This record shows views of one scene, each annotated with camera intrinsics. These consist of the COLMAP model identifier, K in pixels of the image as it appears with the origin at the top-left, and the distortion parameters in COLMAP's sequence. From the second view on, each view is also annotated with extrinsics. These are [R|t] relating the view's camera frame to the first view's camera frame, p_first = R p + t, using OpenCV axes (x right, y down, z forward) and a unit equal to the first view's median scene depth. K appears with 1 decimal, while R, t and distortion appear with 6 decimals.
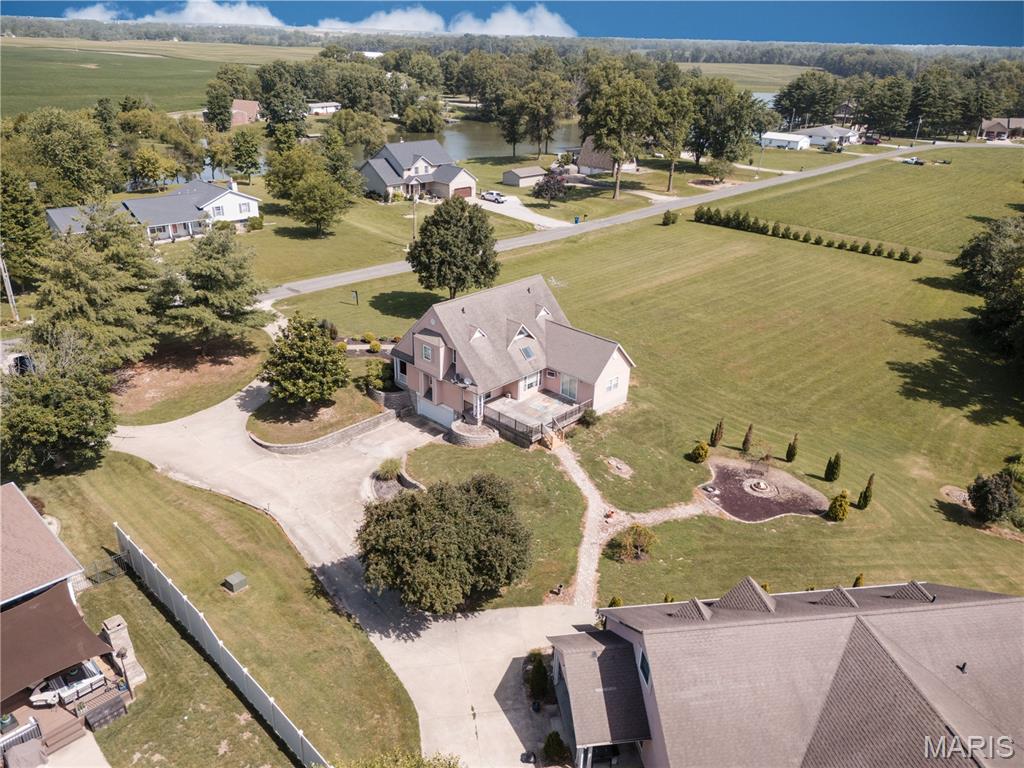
lens RADIAL K [[753.3, 0, 512.7], [0, 753.3, 380.2], [0, 0, 1]] dist [0.065710, -0.058543]
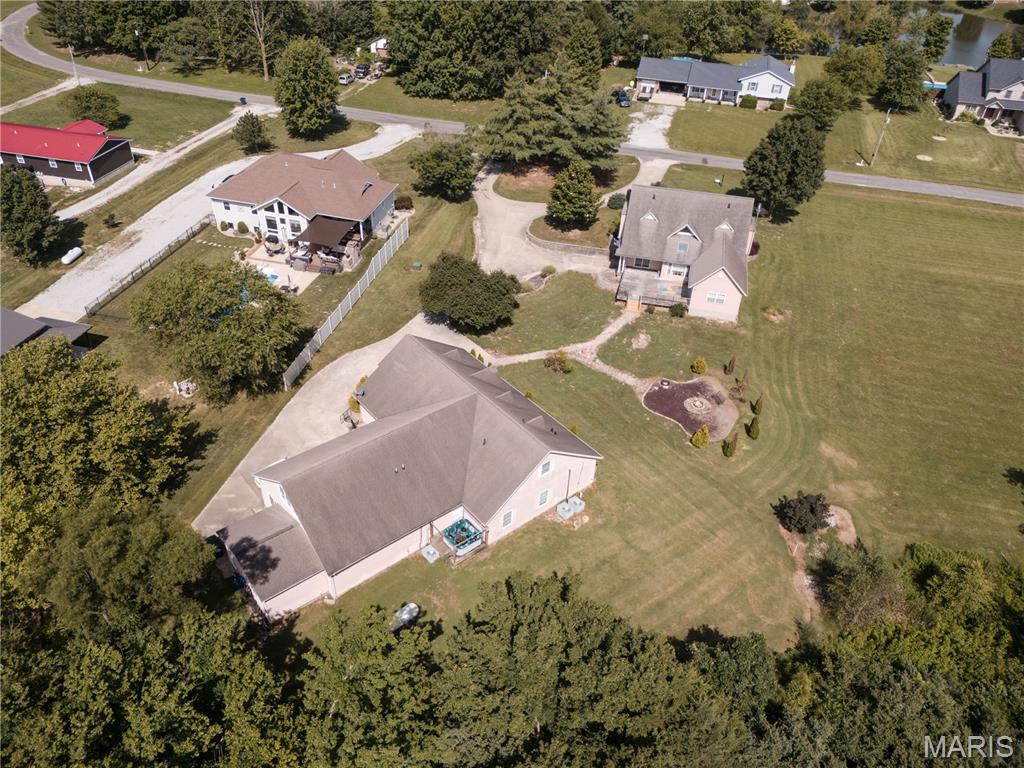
lens RADIAL K [[753.3, 0, 512.7], [0, 753.3, 380.2], [0, 0, 1]] dist [0.065710, -0.058543]
pose [[0.499736, 0.511115, -0.699303, 0.780555], [-0.379213, 0.854961, 0.353891, -0.166295], [0.778756, 0.088333, 0.621077, -0.007328]]
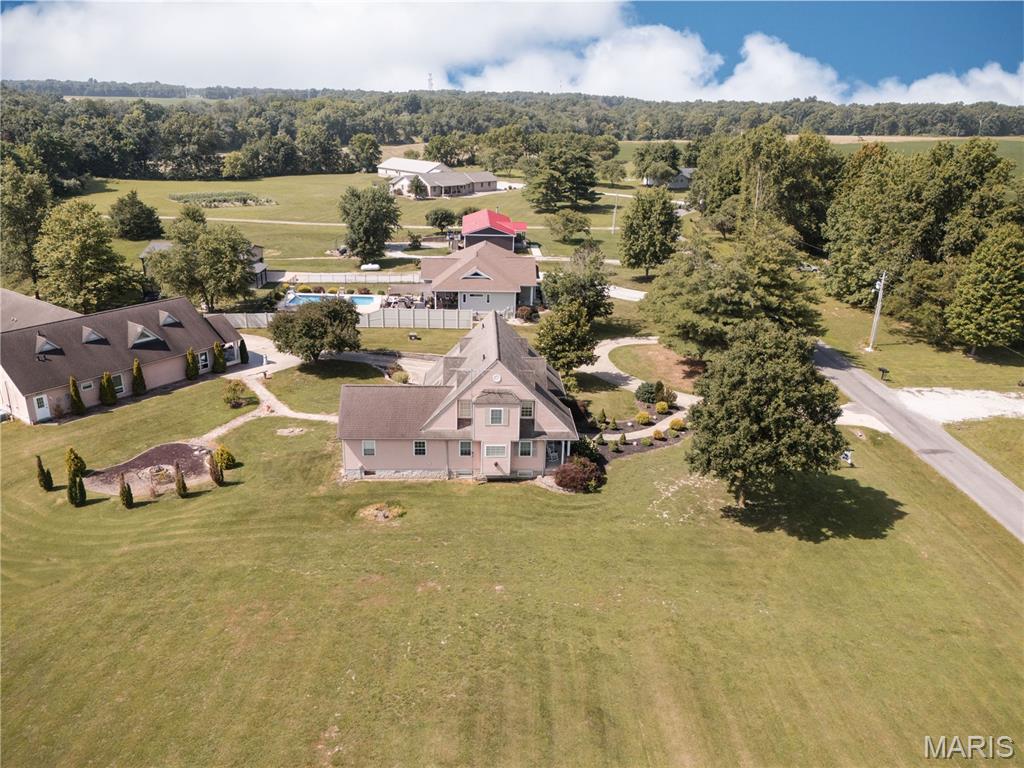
lens RADIAL K [[768.2, 0, 513.3], [0, 768.2, 367.8], [0, 0, 1]] dist [0.069381, -0.070526]
pose [[-0.697585, 0.189506, -0.690986, 0.519556], [-0.337036, 0.764244, 0.549852, -0.521616], [0.632283, 0.616456, -0.469255, 1.293965]]
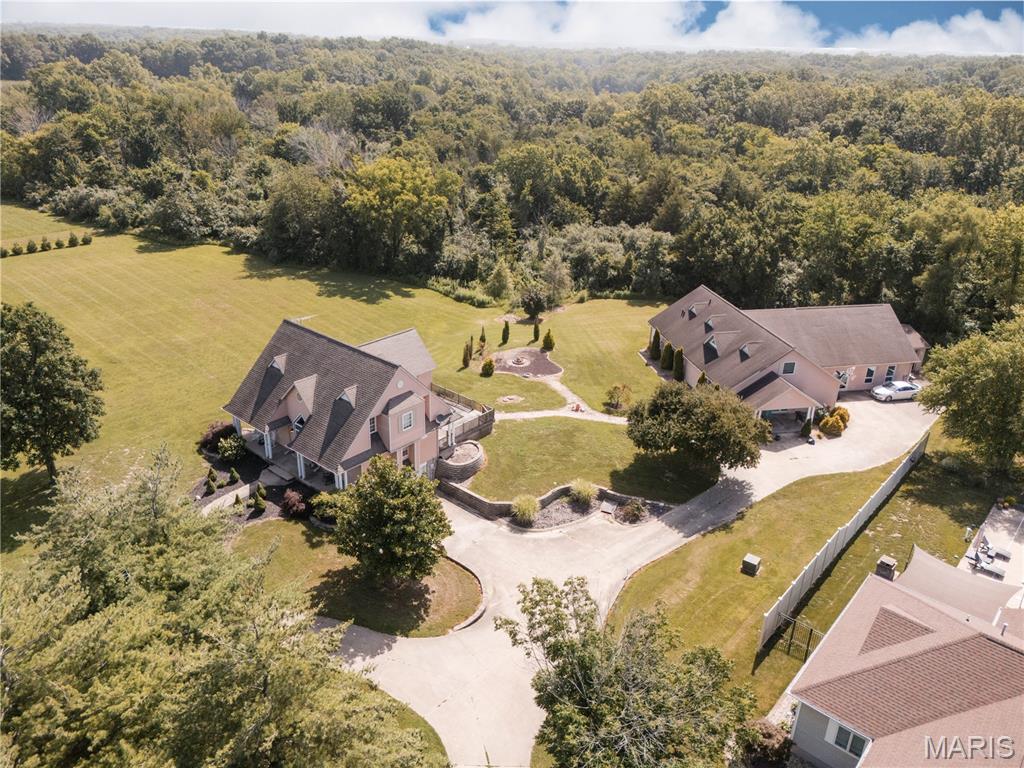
lens RADIAL K [[753.3, 0, 512.7], [0, 753.3, 380.2], [0, 0, 1]] dist [0.065710, -0.058543]
pose [[-0.046465, -0.435229, 0.899120, -0.725370], [0.385229, 0.822660, 0.418125, -0.321508], [-0.921651, 0.365795, 0.129438, 0.644463]]
